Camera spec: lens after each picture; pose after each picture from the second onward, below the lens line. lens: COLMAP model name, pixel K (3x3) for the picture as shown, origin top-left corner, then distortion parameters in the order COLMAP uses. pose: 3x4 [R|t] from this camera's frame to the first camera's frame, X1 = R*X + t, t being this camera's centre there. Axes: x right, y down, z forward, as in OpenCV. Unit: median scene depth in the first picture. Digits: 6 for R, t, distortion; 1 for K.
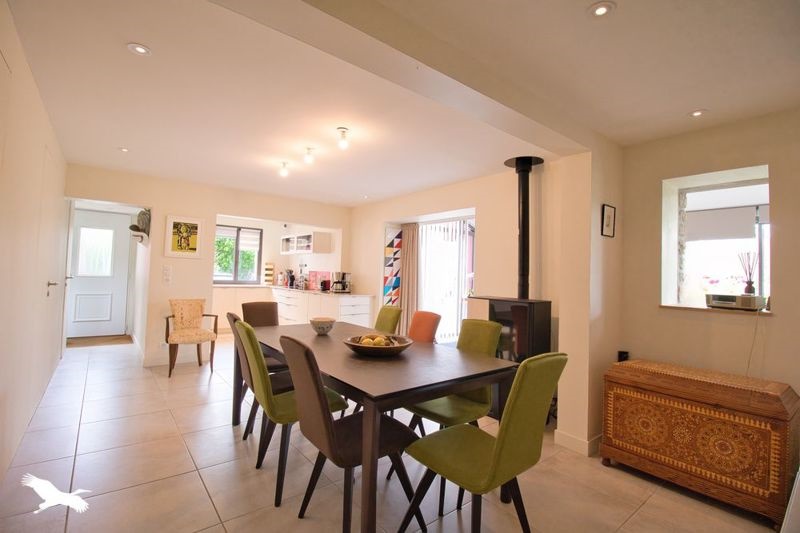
lens RADIAL K [[367.5, 0, 399.1], [0, 367.5, 263.6], [0, 0, 1]] dist [0.000418, 0.000038]
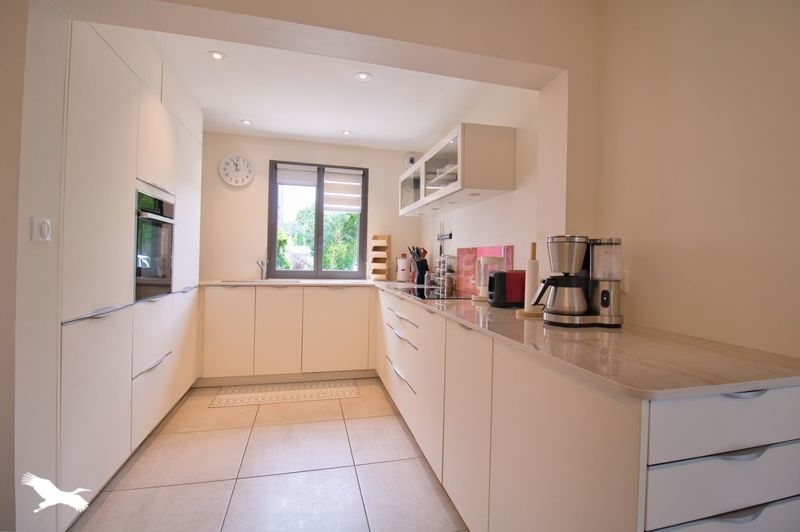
lens RADIAL K [[367.5, 0, 400.8], [0, 367.5, 262.1], [0, 0, 1]] dist [0.000418, 0.000038]
pose [[0.907938, -0.012359, -0.418922, -0.127177], [0.022992, 0.999529, 0.020343, 0.025105], [0.418473, -0.028102, 0.907795, 0.584409]]
